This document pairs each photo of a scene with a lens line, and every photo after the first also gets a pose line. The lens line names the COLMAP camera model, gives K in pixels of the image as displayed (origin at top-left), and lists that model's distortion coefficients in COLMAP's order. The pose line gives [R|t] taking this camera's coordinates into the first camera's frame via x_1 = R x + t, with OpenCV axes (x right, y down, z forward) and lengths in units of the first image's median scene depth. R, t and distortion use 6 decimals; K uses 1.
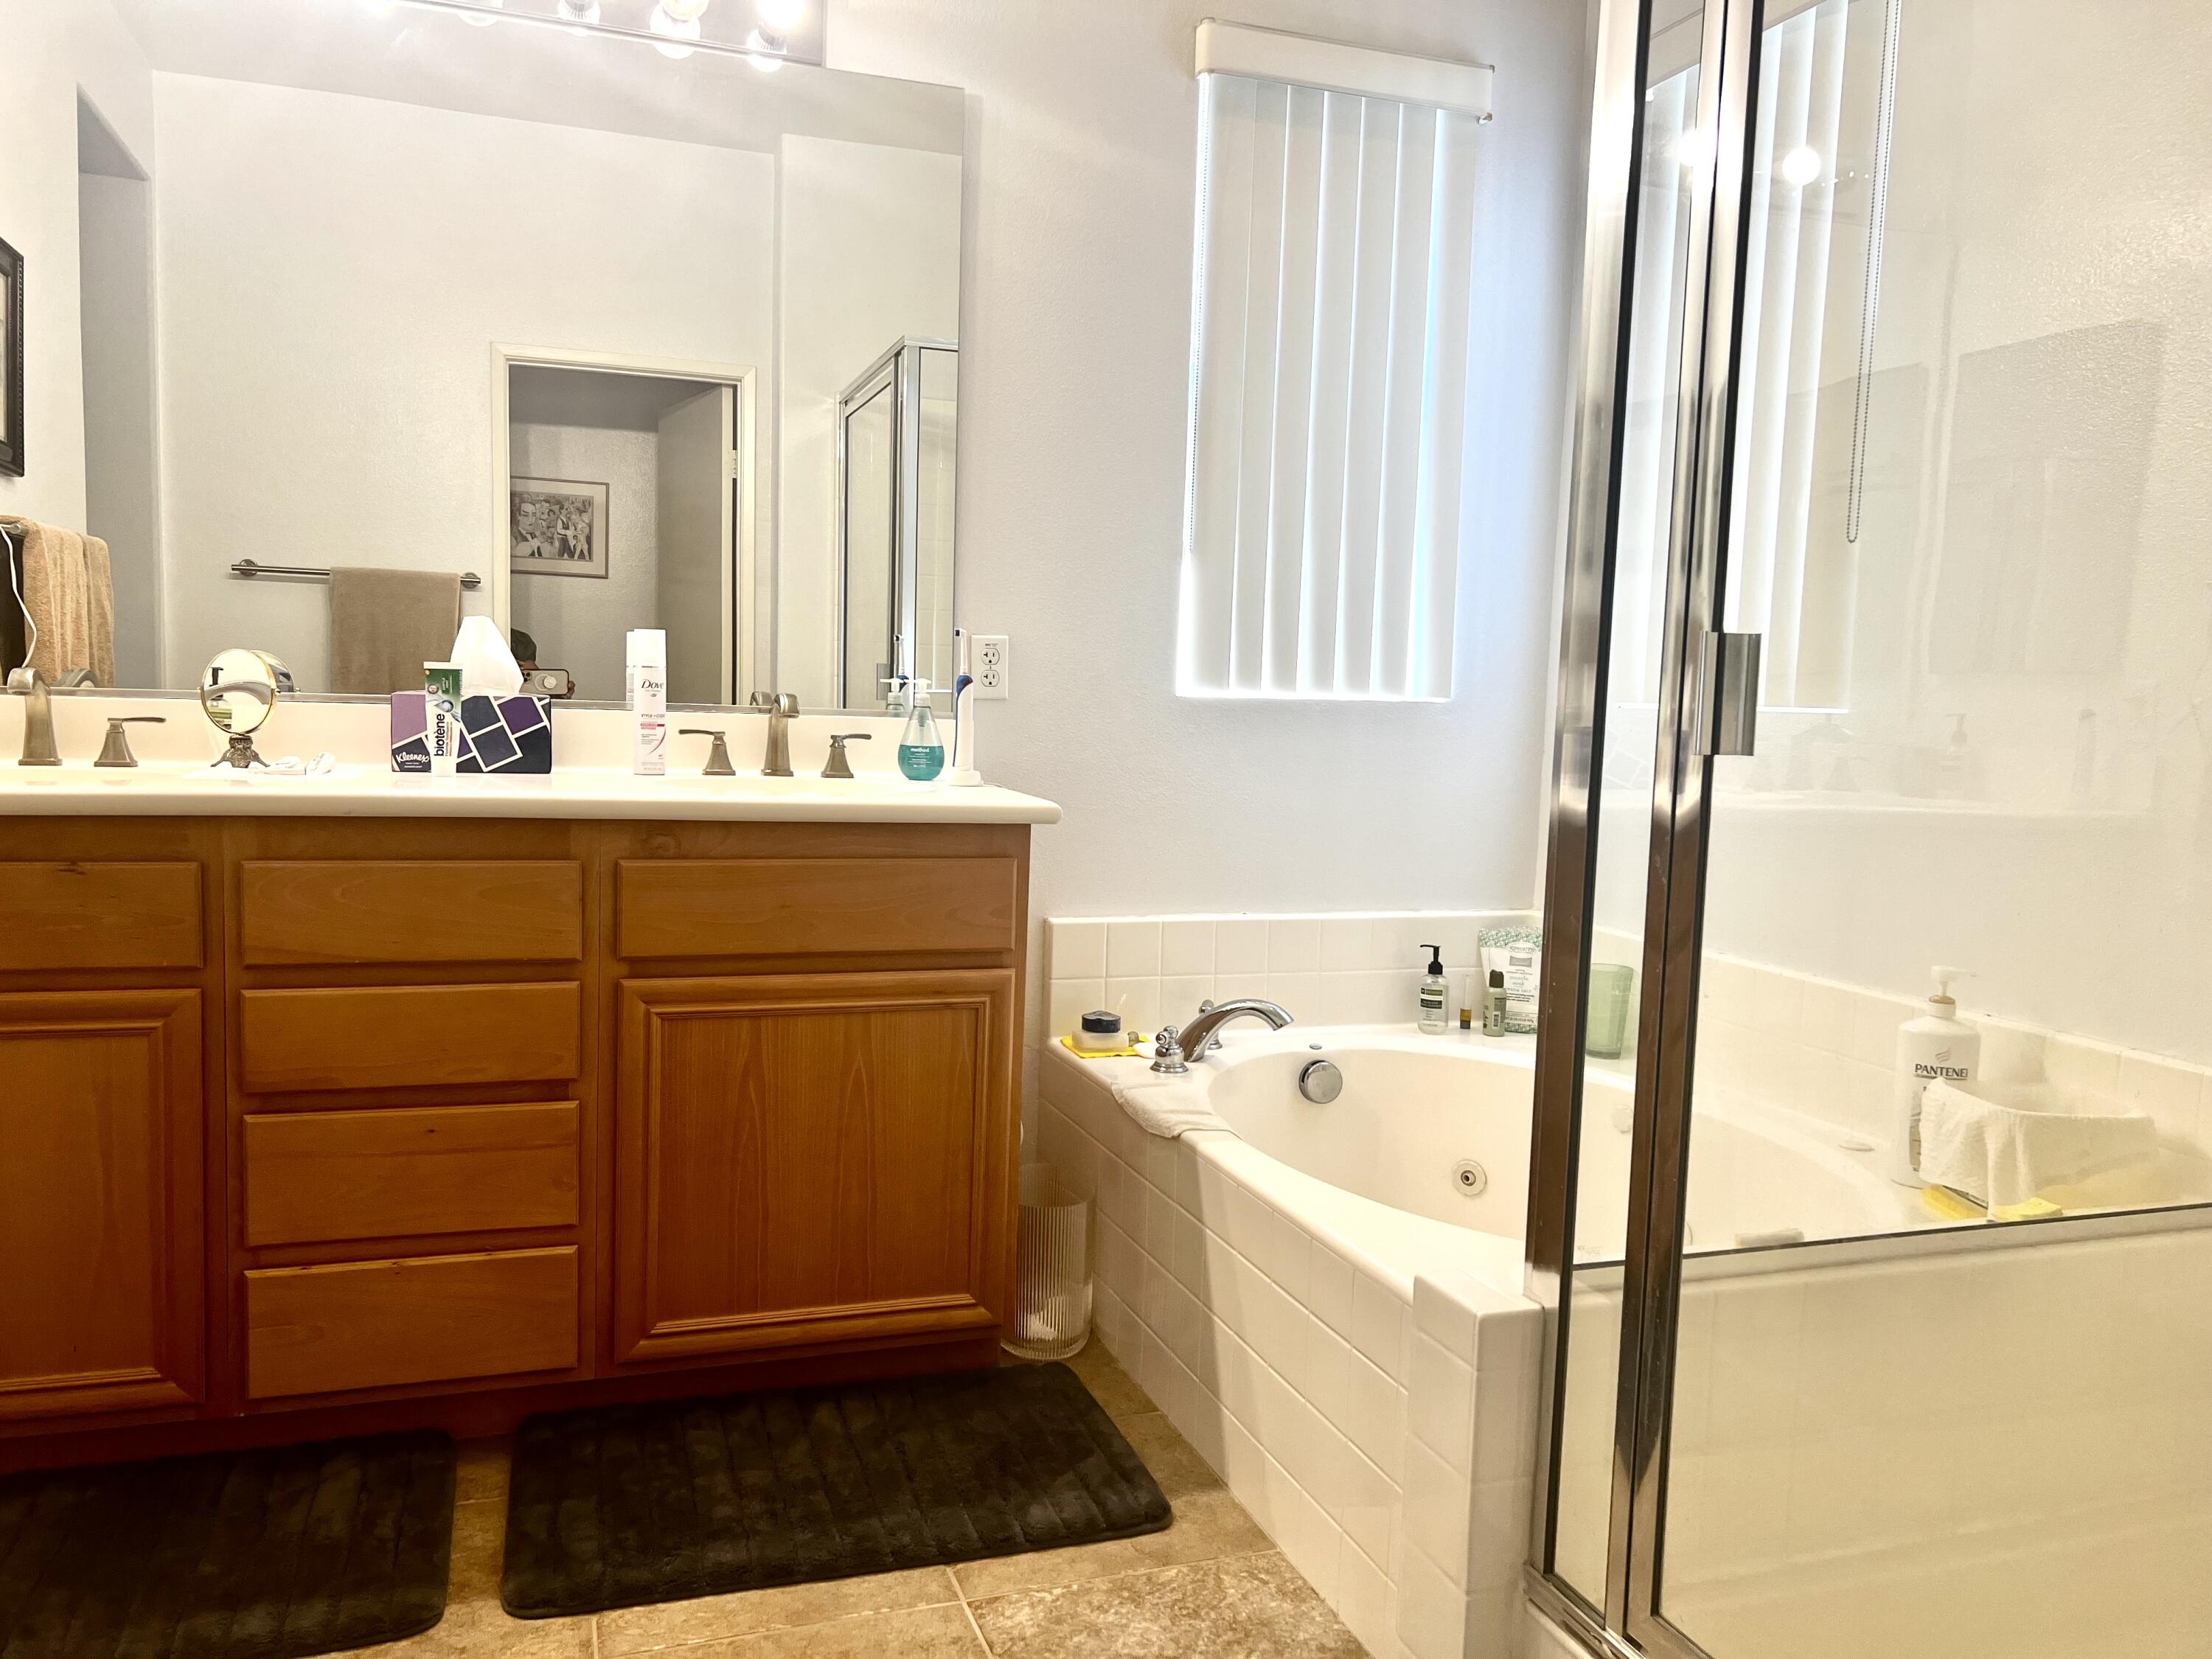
lens RADIAL K [[1662.0, 0, 1104.1], [0, 1662.0, 861.6], [0, 0, 1]] dist [0.144965, -0.366745]
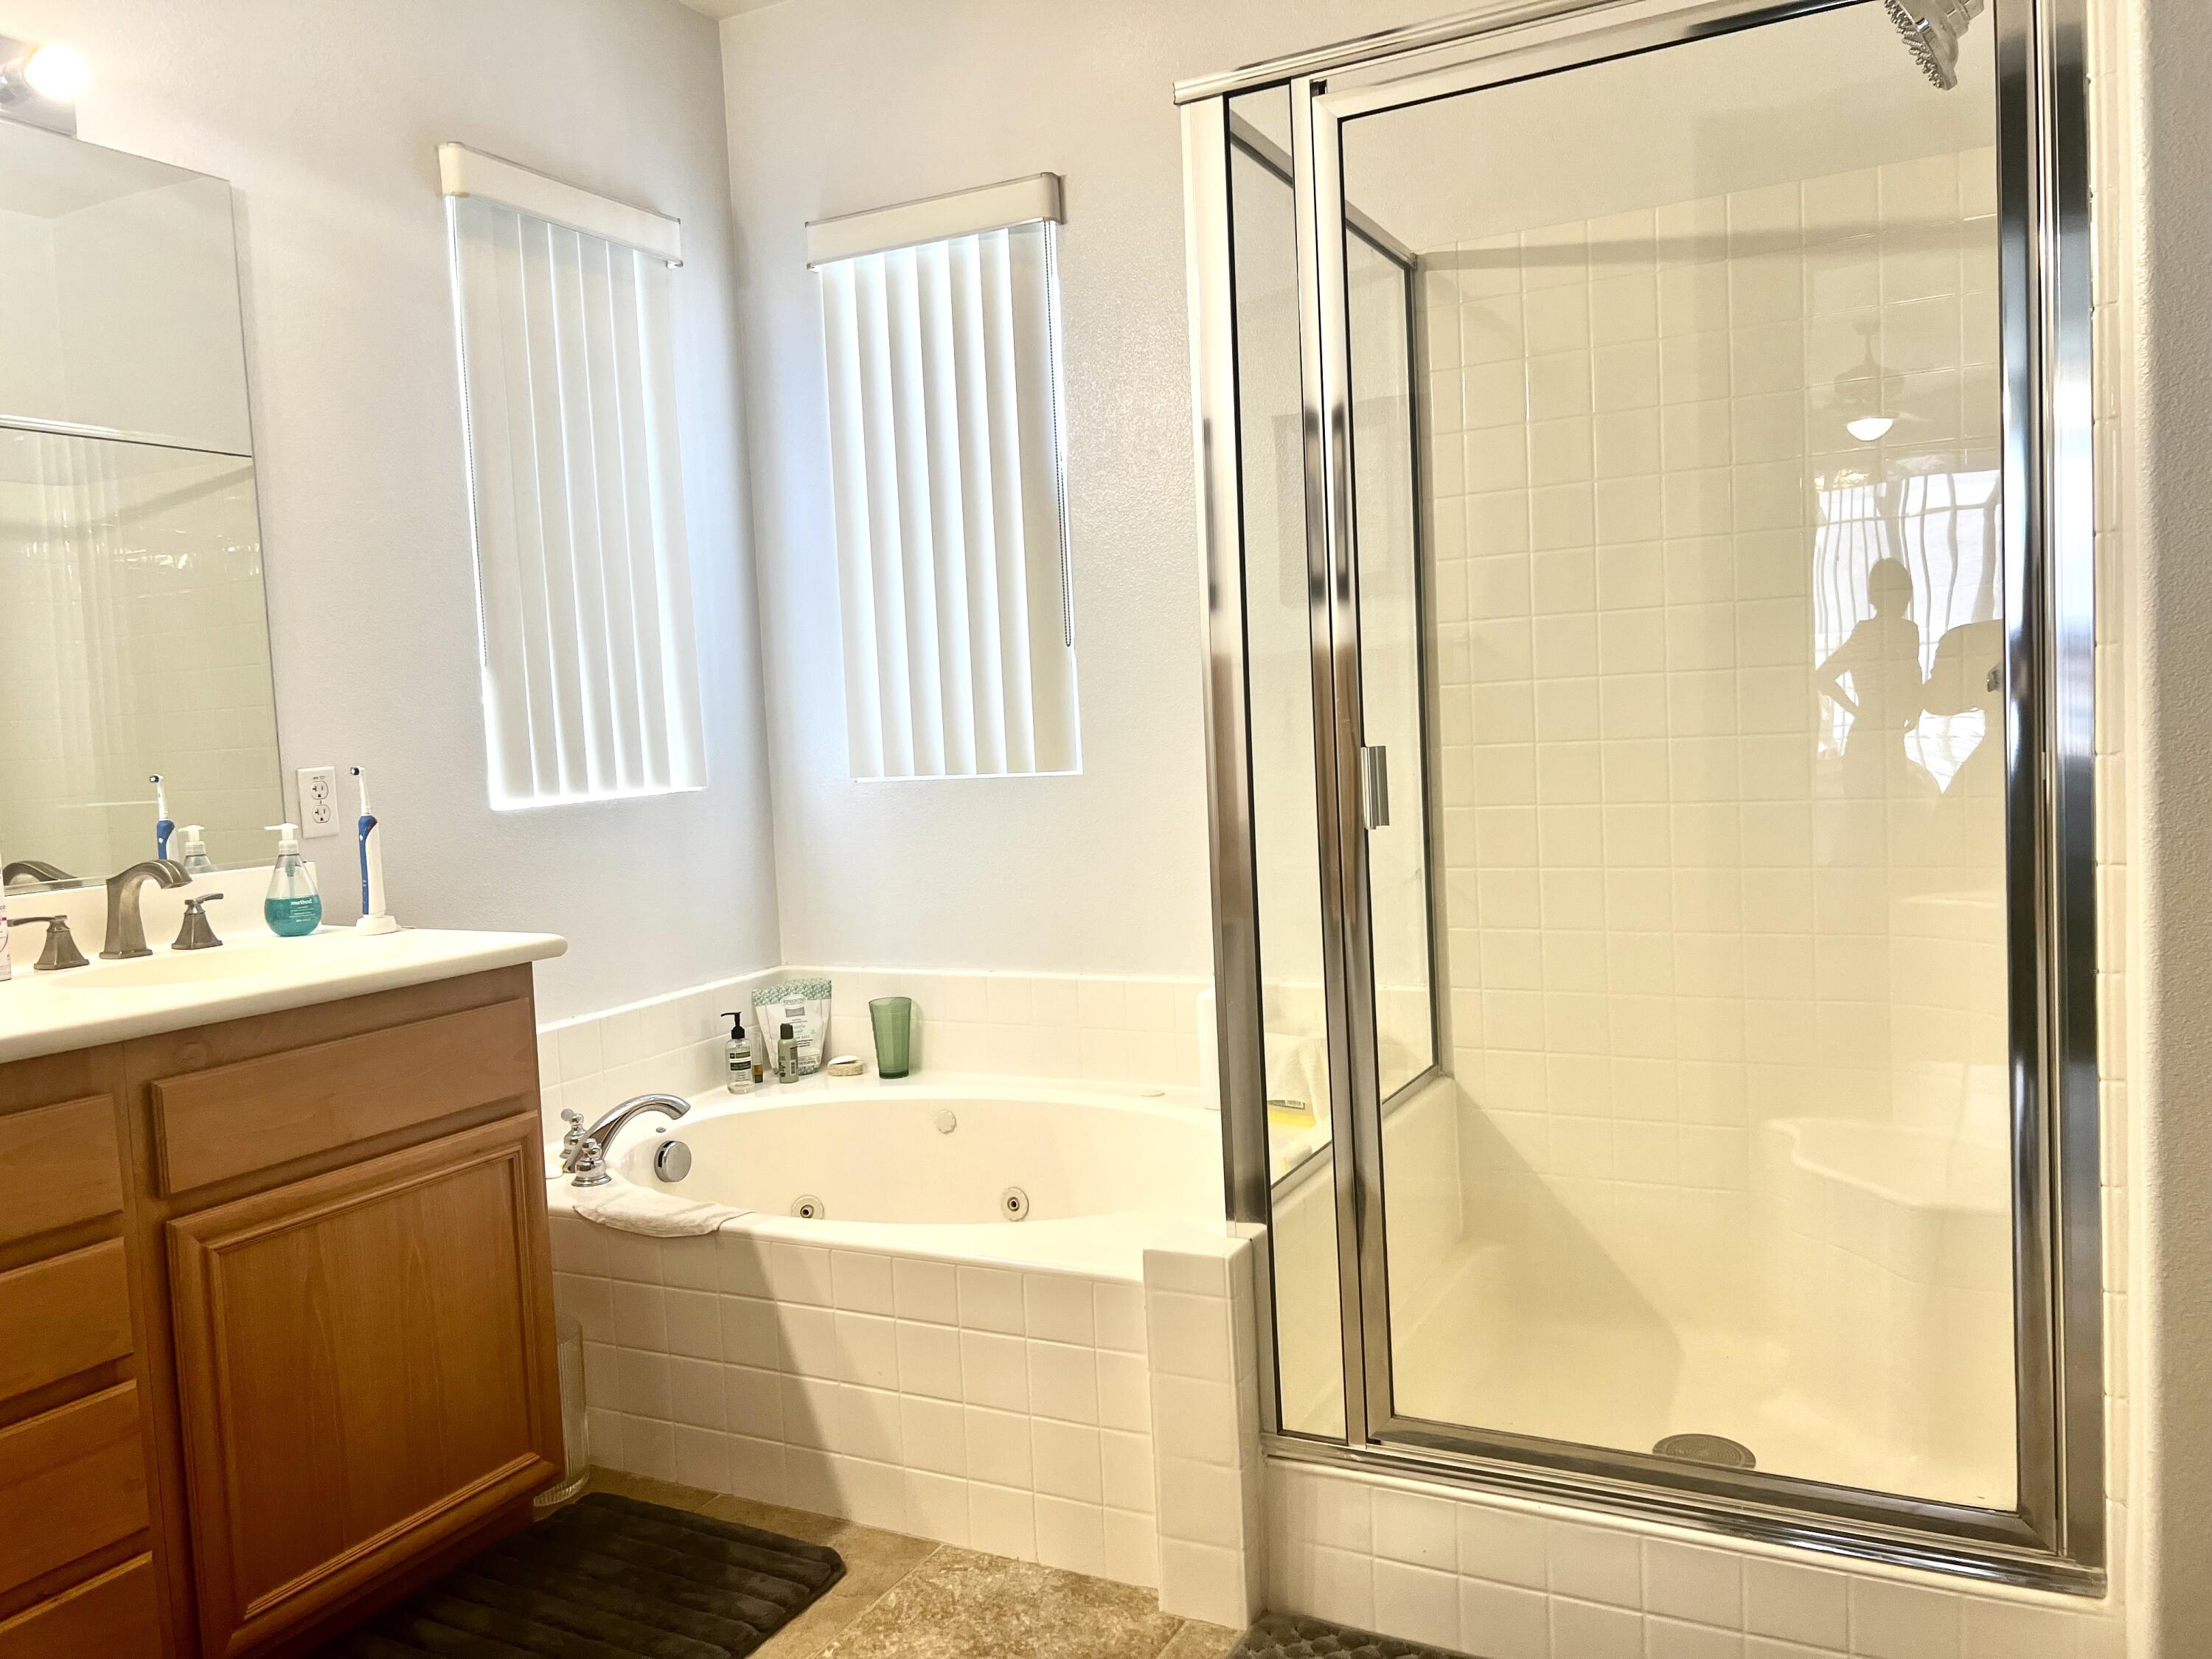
lens RADIAL K [[1683.9, 0, 1100.4], [0, 1683.9, 836.5], [0, 0, 1]] dist [0.058375, -0.056879]
pose [[0.721666, -0.115454, 0.682546, -0.418162], [0.136867, 0.990327, 0.022804, -0.063321], [-0.678577, 0.076961, 0.730487, 0.028355]]
